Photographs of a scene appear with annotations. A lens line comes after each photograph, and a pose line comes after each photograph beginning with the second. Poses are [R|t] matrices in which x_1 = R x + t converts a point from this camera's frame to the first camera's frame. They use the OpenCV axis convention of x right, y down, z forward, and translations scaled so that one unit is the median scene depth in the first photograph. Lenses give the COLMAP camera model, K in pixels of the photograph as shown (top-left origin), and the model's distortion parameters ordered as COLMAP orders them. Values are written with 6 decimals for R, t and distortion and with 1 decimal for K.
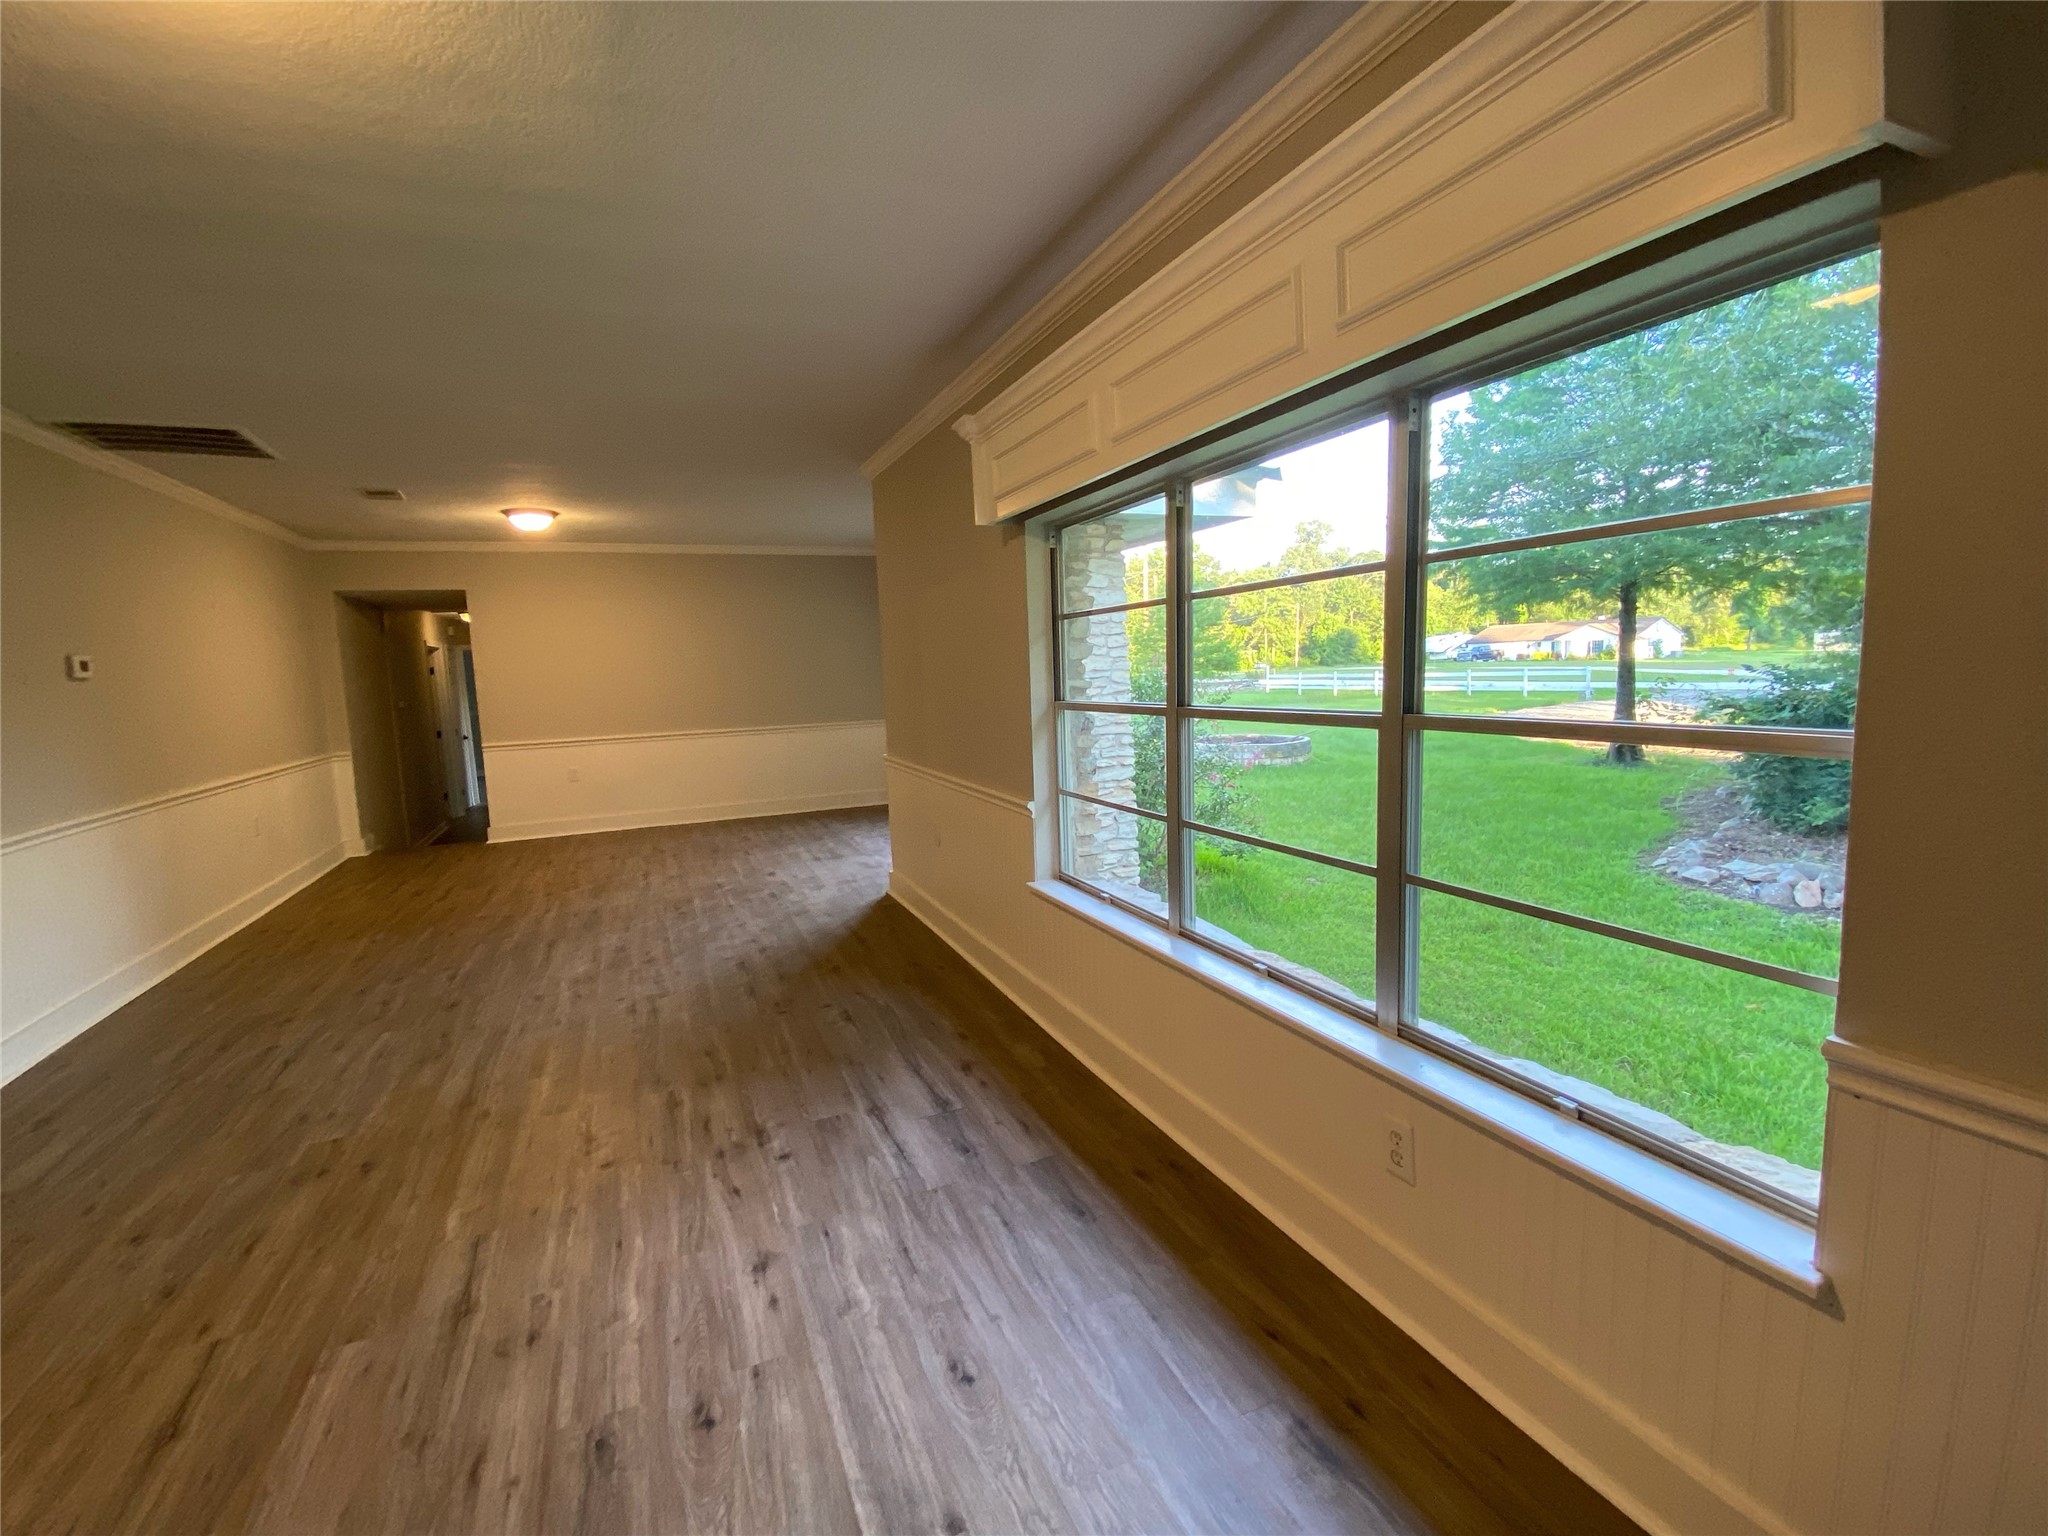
lens RADIAL K [[896.1, 0, 1024.0], [0, 896.1, 768.0], [0, 0, 1]] dist [0.001536, -0.013291]
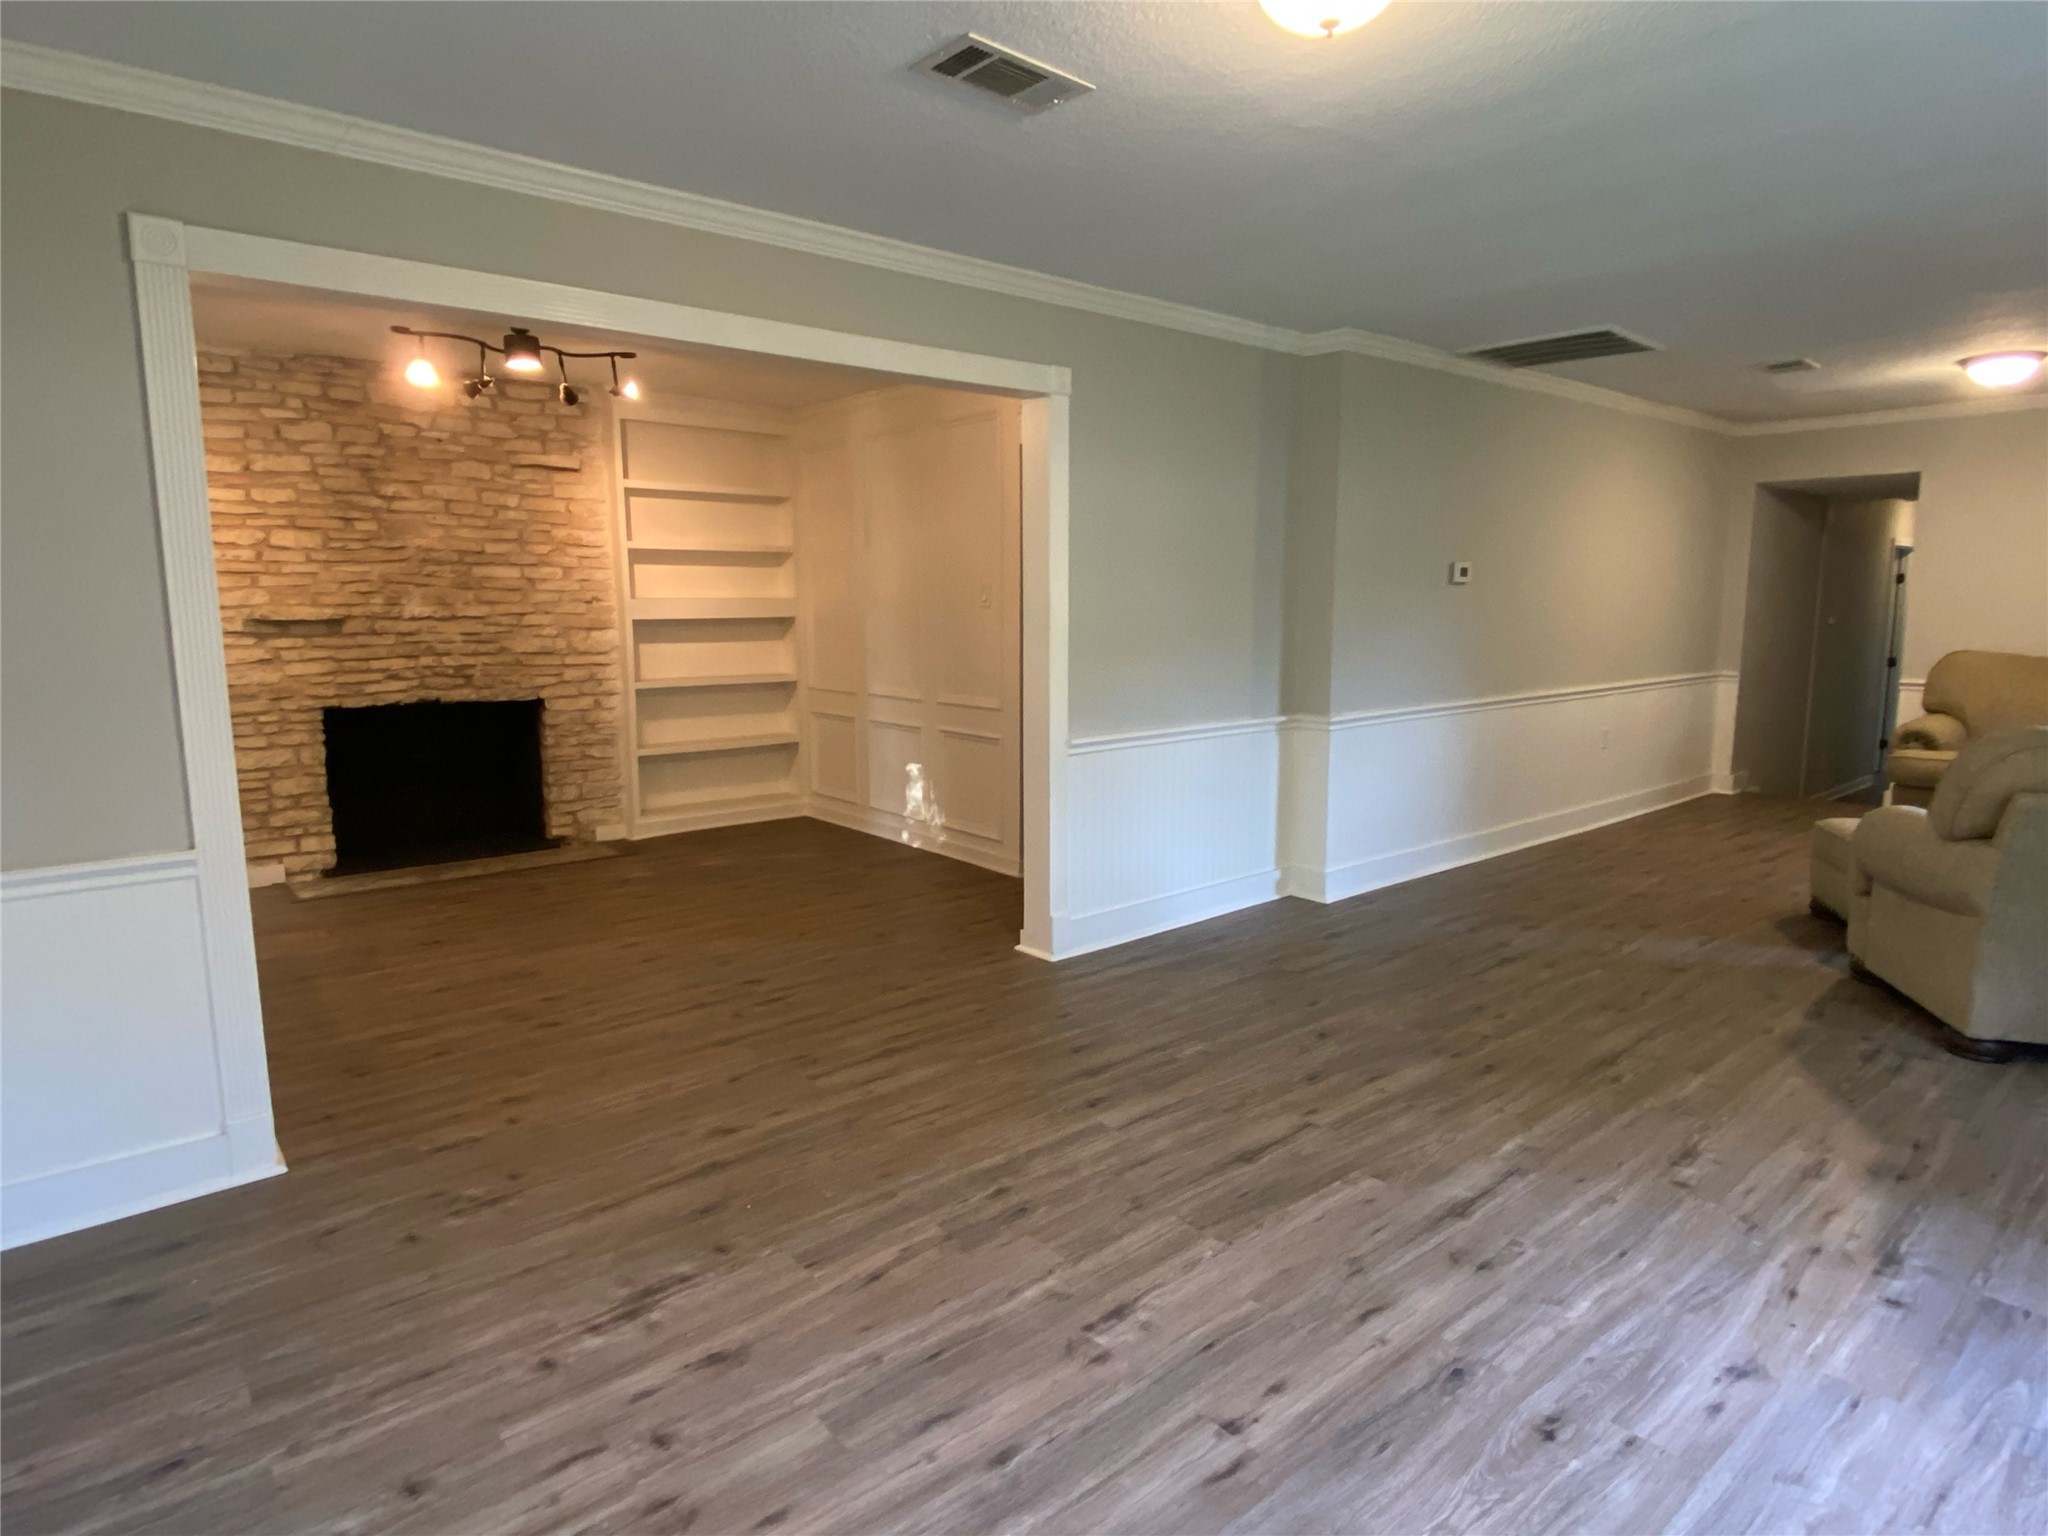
lens RADIAL K [[1139.1, 0, 1020.1], [0, 1139.1, 769.4], [0, 0, 1]] dist [0.056116, -0.068416]
pose [[0.285416, 0.174354, -0.942411, 0.337078], [-0.116101, 0.982361, 0.146583, -0.028481], [0.951346, 0.067577, 0.300624, 0.063485]]
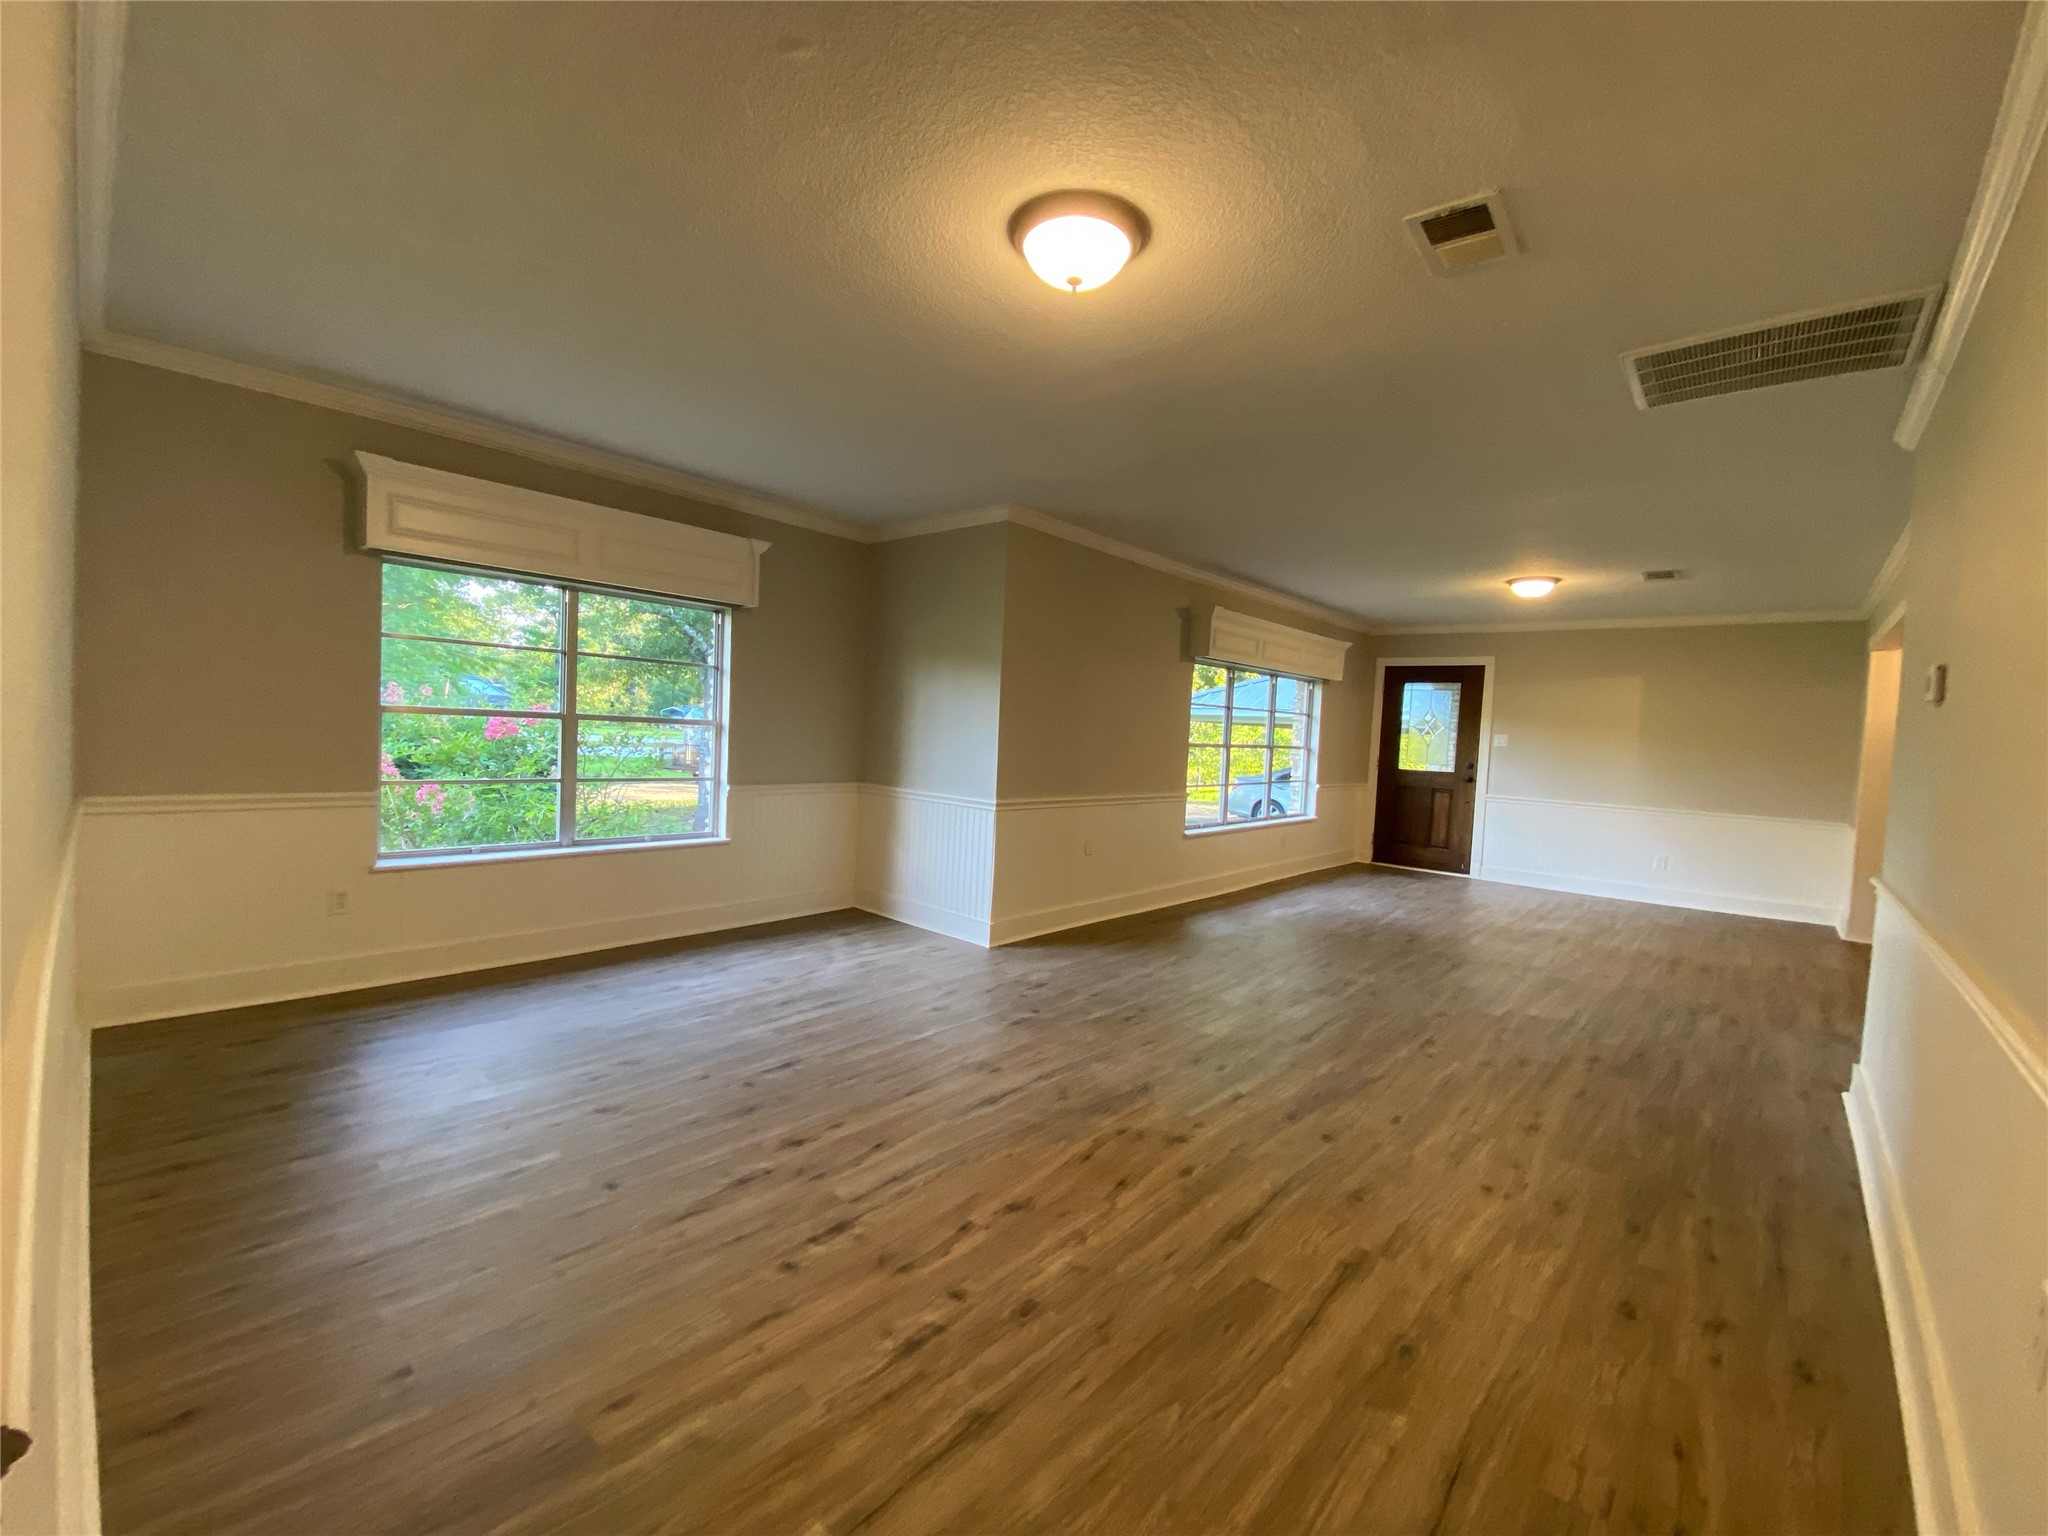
lens RADIAL K [[829.6, 0, 1013.1], [0, 829.6, 771.6], [0, 0, 1]] dist [0.044590, -0.031747]
pose [[-0.413174, -0.031475, 0.910108, -2.255545], [0.074317, 0.994903, 0.068147, -0.244001], [-0.907615, 0.095793, -0.408729, 3.114077]]
